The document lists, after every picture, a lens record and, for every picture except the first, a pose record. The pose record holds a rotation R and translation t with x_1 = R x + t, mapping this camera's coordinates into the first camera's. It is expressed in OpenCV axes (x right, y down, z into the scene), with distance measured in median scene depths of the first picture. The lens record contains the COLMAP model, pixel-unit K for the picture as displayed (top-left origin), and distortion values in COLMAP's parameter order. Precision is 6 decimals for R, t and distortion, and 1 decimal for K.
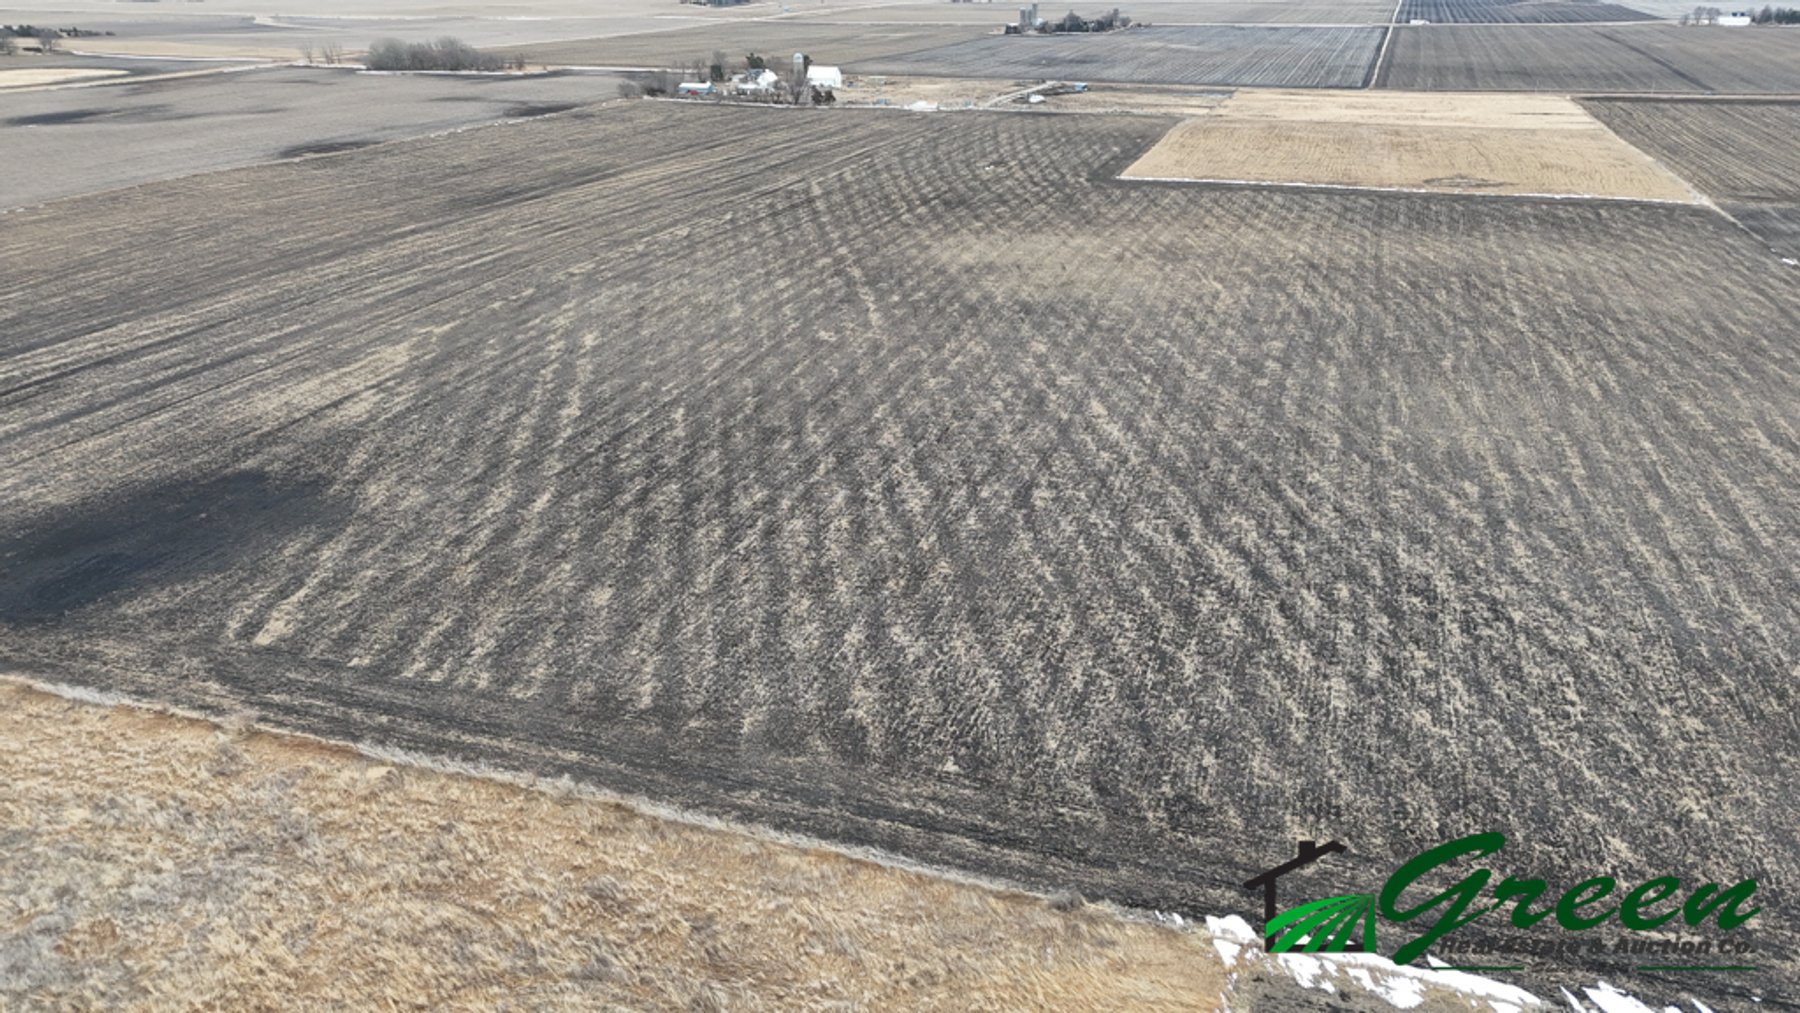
lens RADIAL K [[1320.4, 0, 901.4], [0, 1320.4, 499.8], [0, 0, 1]] dist [0.090009, -0.089478]
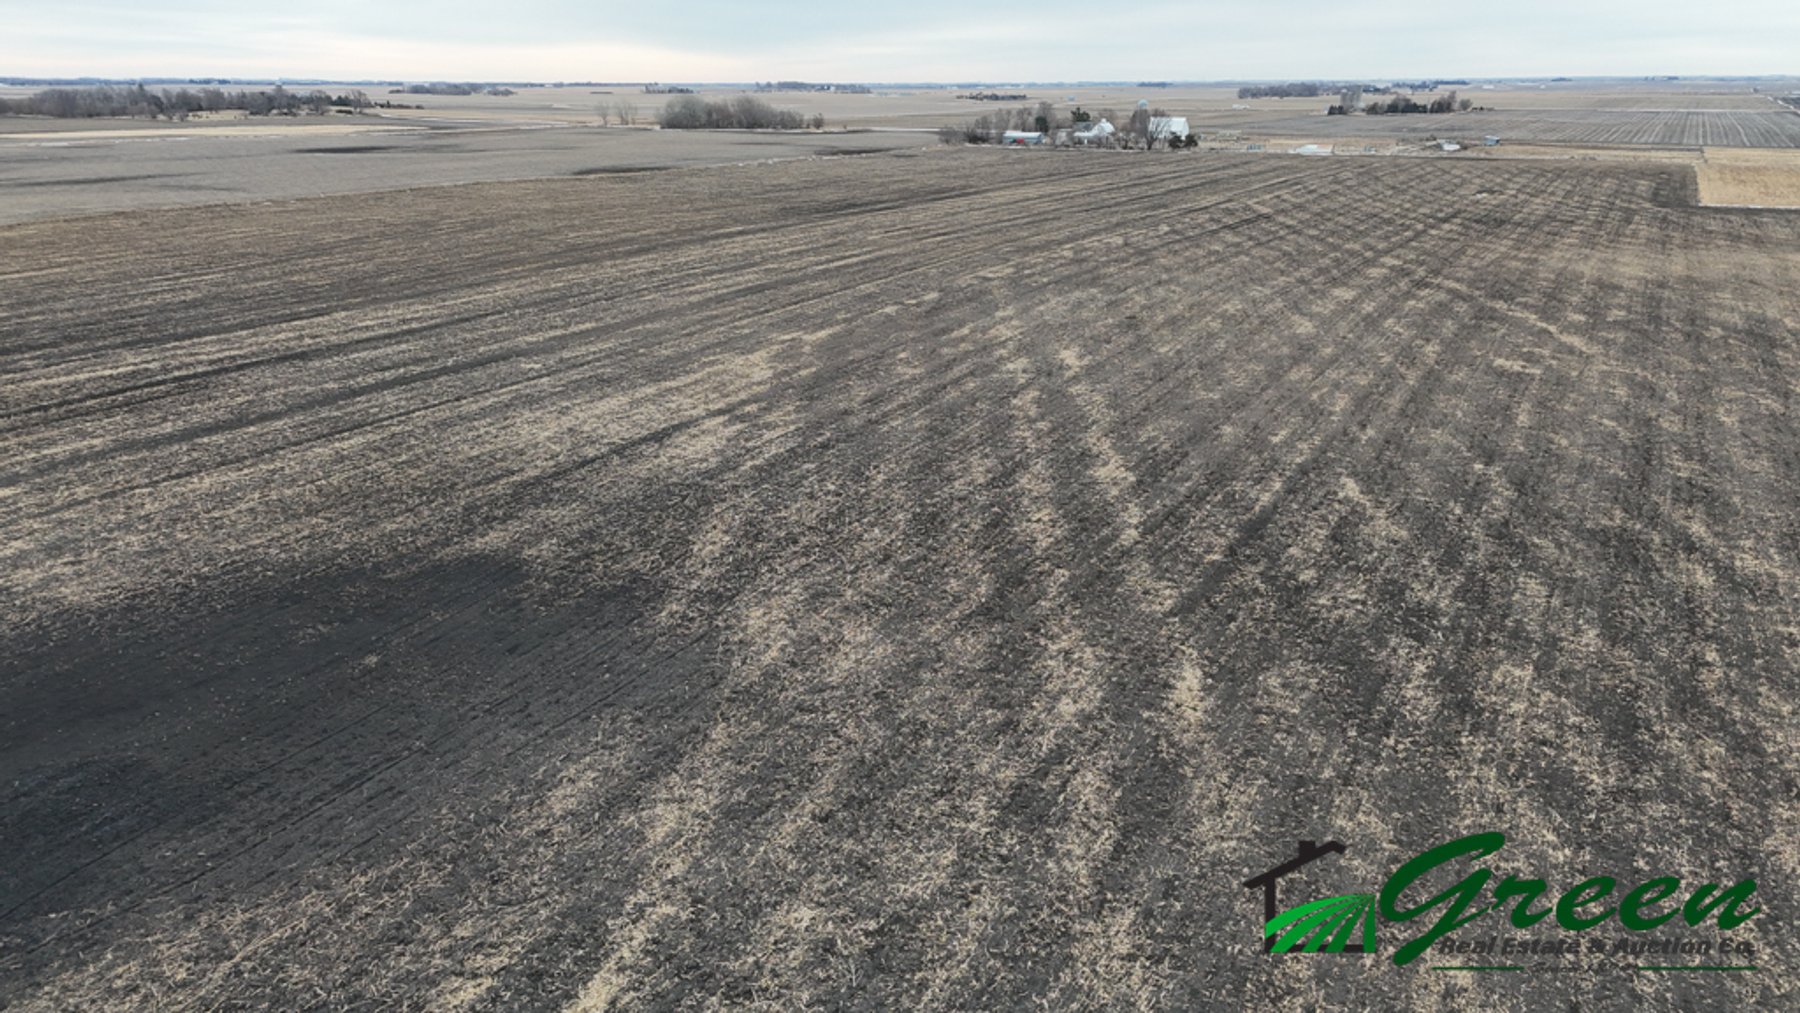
lens RADIAL K [[1320.4, 0, 901.4], [0, 1320.4, 499.8], [0, 0, 1]] dist [0.090009, -0.089478]
pose [[0.984309, 0.059904, -0.165975, -0.265367], [-0.072921, 0.994628, -0.073468, -0.016757], [0.160682, 0.084418, 0.983389, 0.556606]]
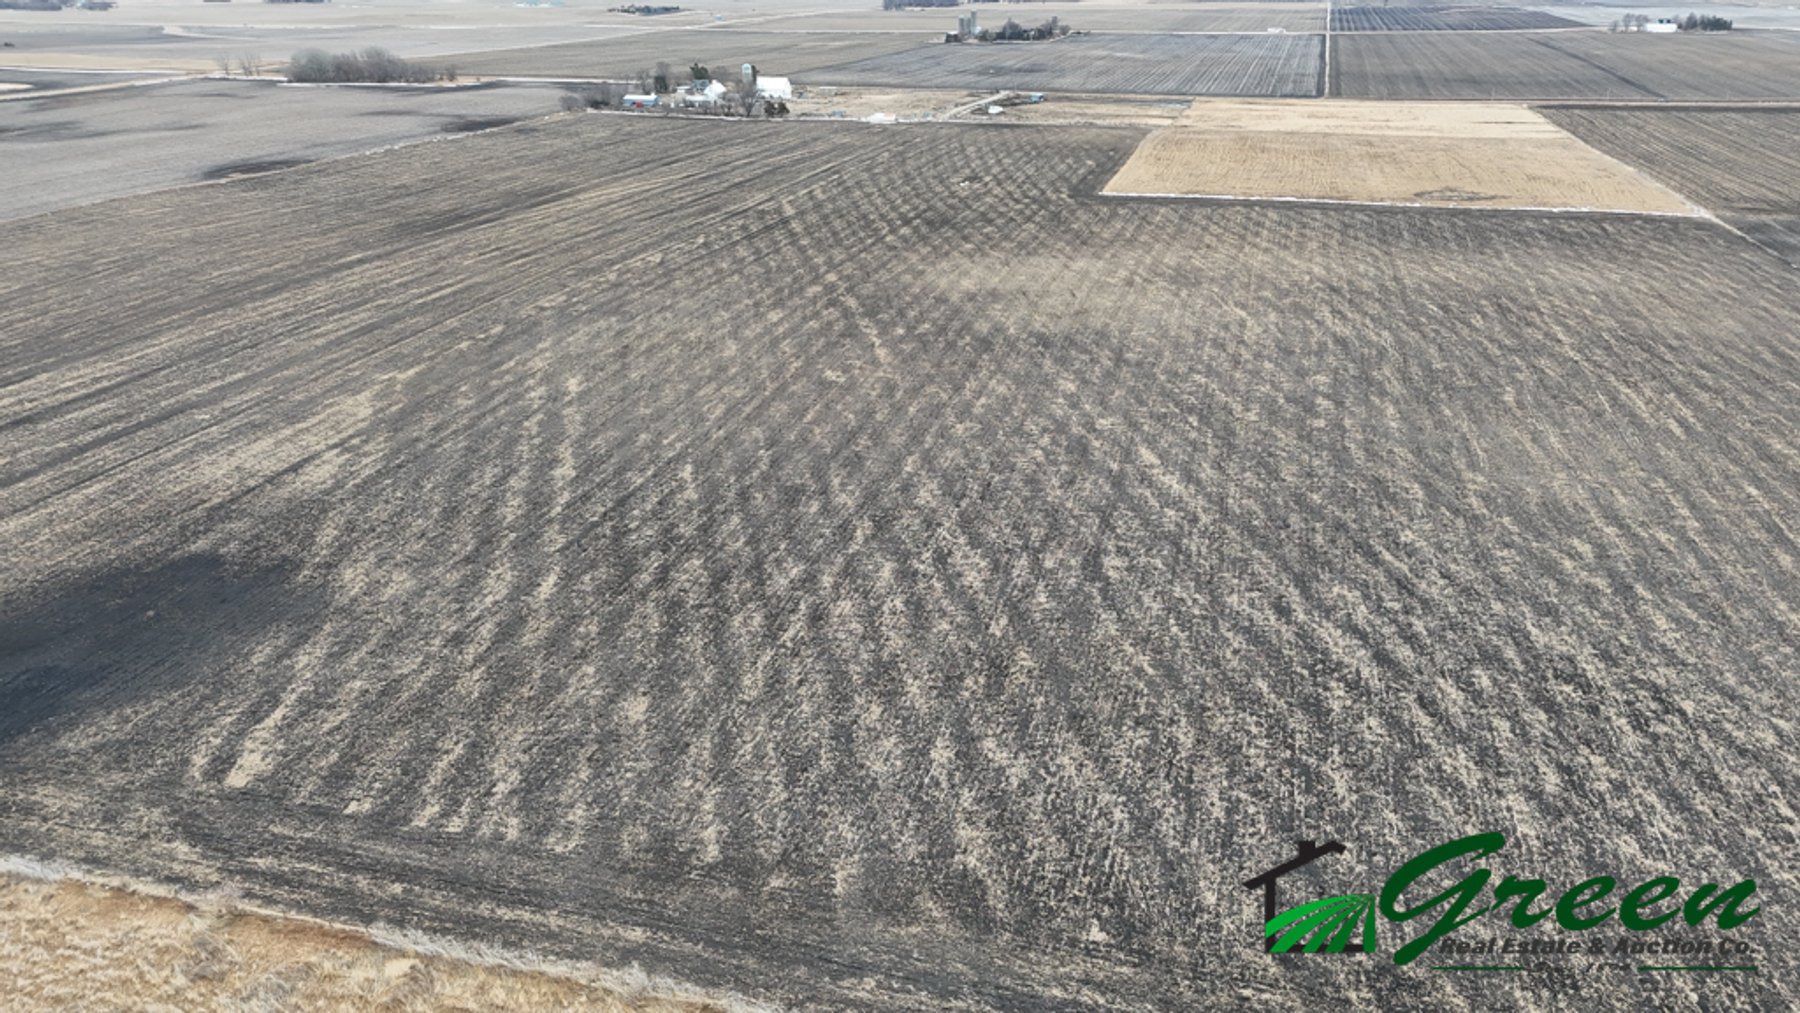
lens RADIAL K [[1320.4, 0, 901.4], [0, 1320.4, 499.8], [0, 0, 1]] dist [0.090009, -0.089478]
pose [[0.998520, -0.020882, 0.050210, -0.073649], [0.021130, 0.999767, -0.004423, -0.041981], [-0.050106, 0.005477, 0.998729, 0.103781]]
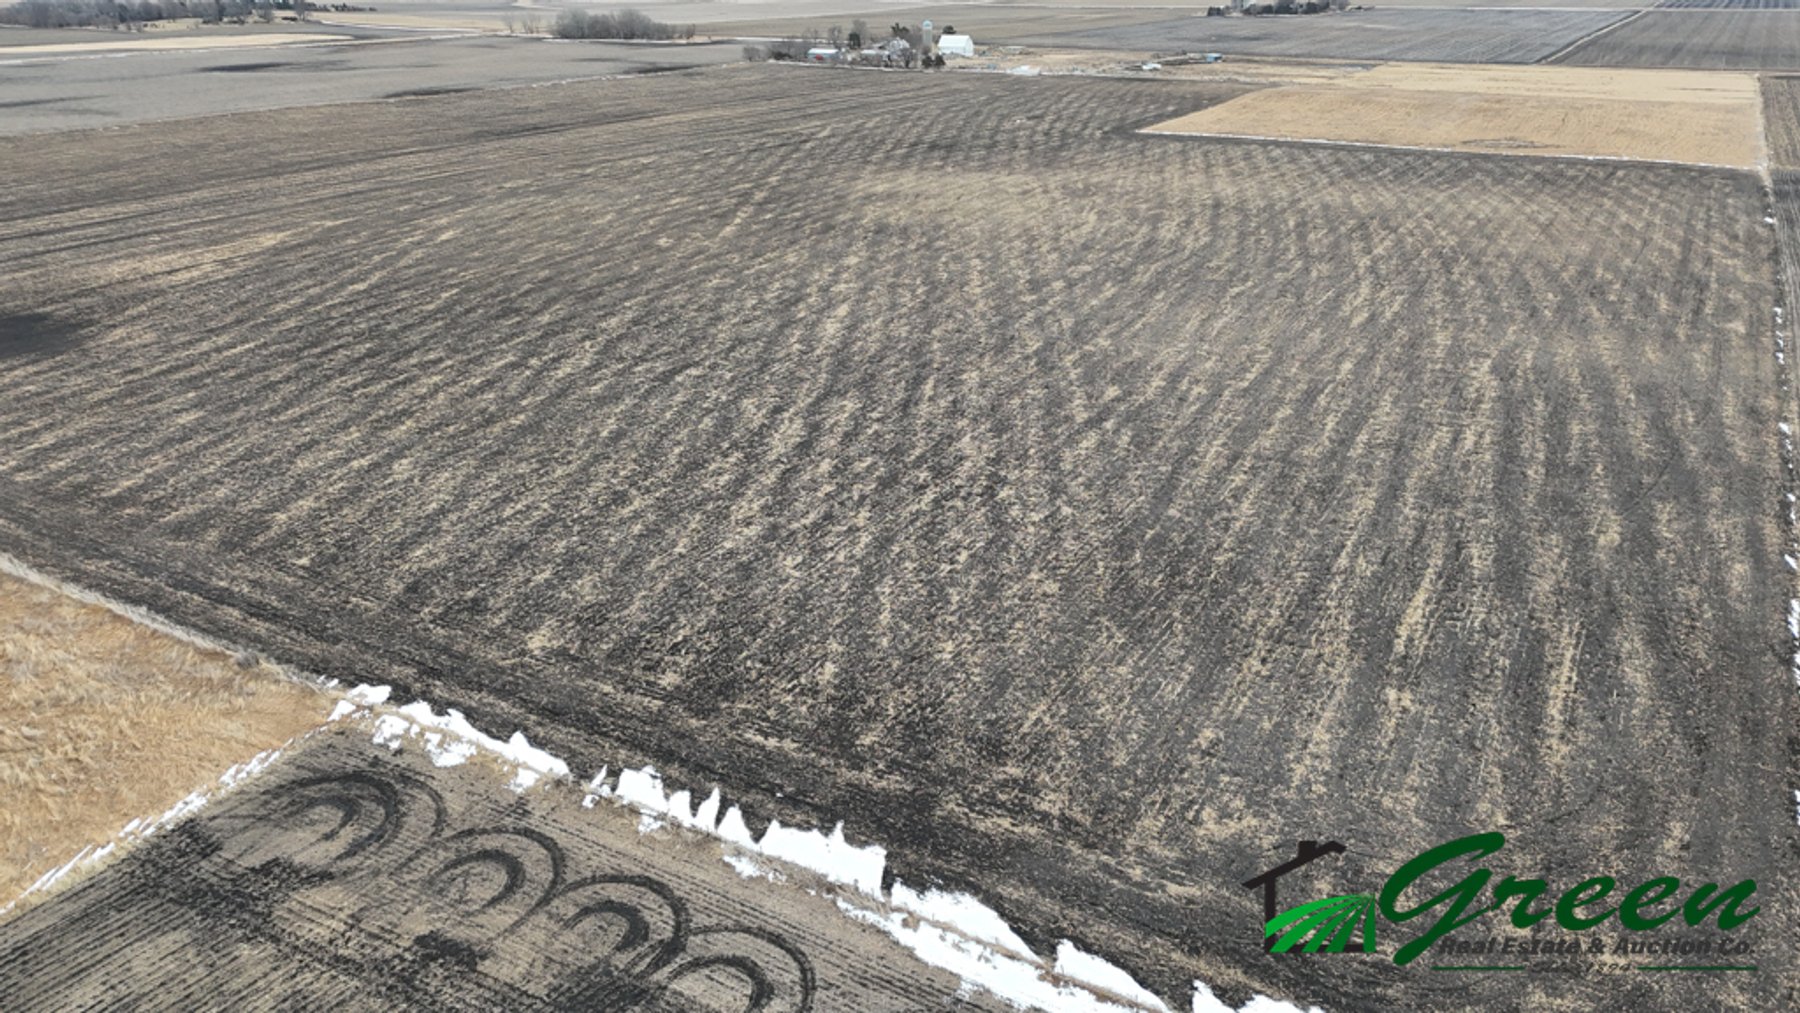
lens RADIAL K [[1320.4, 0, 900.0], [0, 1320.4, 506.5], [0, 0, 1]] dist [0.086659, -0.084434]
pose [[0.979912, 0.077757, -0.183646, 0.417845], [-0.076601, 0.996972, 0.013387, 0.066371], [0.184131, 0.000949, 0.982901, 0.031039]]
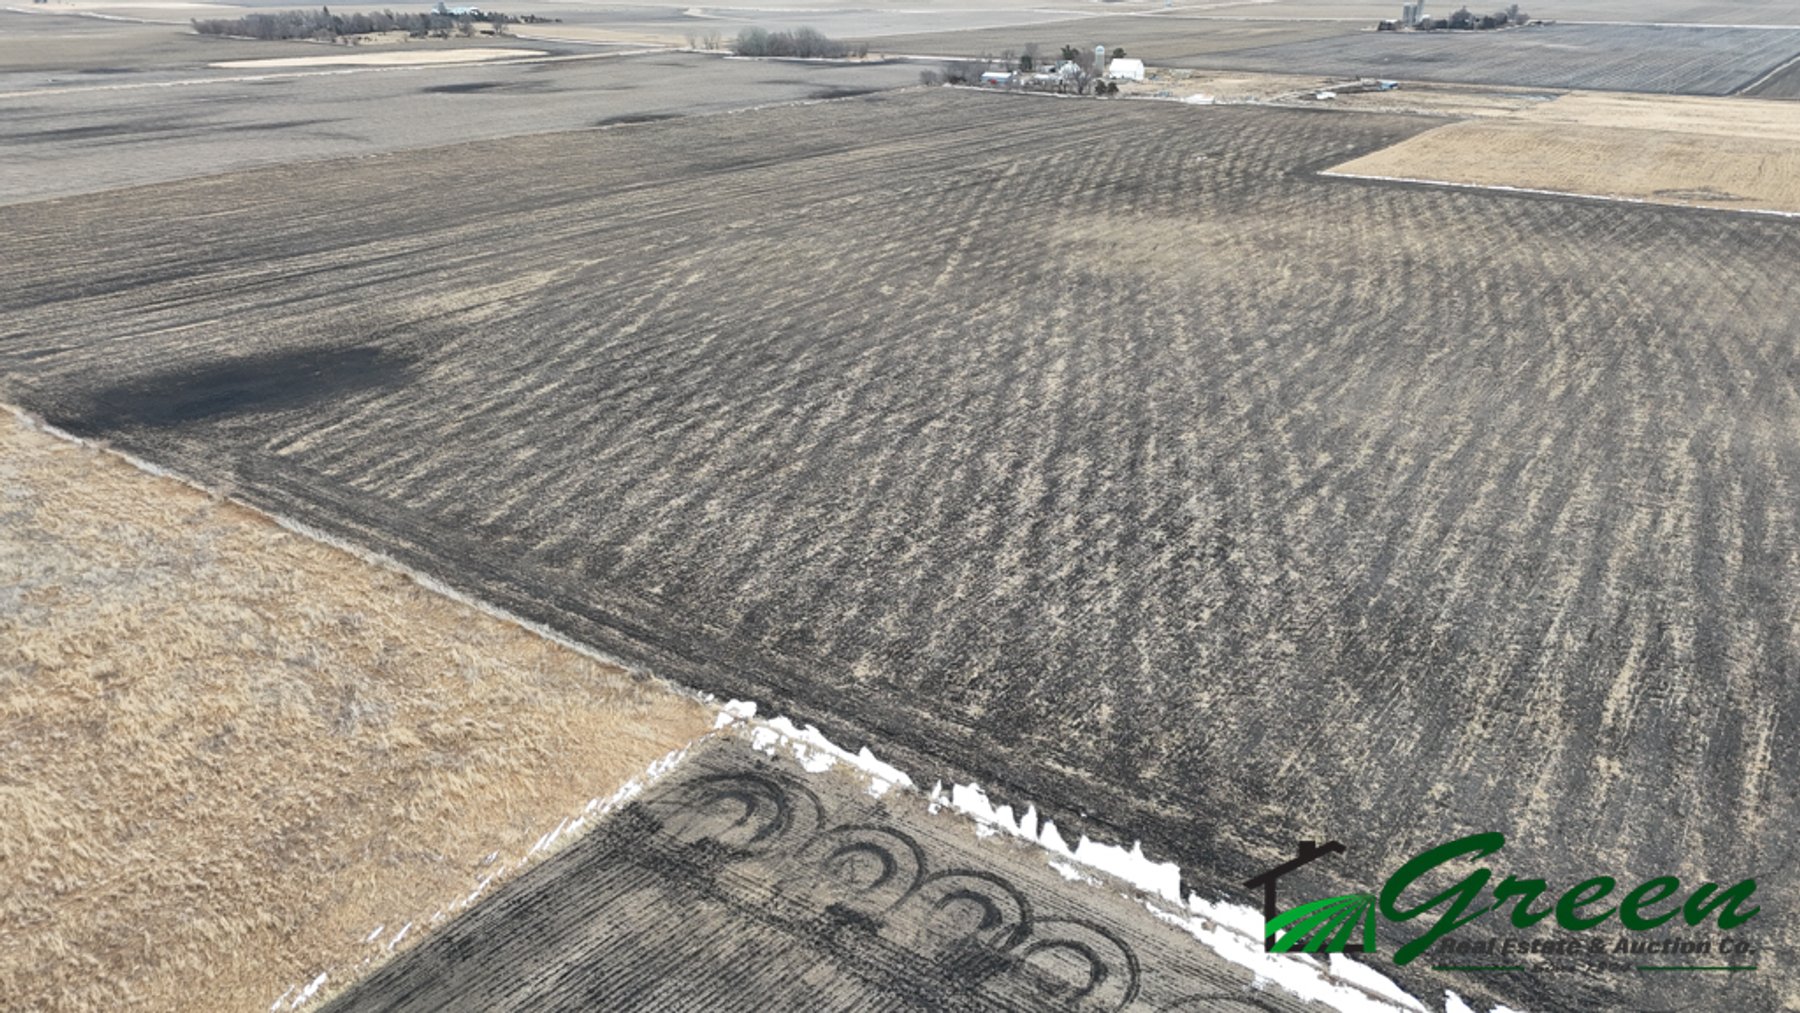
lens RADIAL K [[1318.7, 0, 897.7], [0, 1318.7, 507.5], [0, 0, 1]] dist [0.085699, -0.075663]
pose [[0.953300, 0.118925, -0.277626, 0.366688], [-0.116514, 0.992869, 0.025228, 0.038885], [0.278647, 0.008298, 0.960358, -0.096740]]
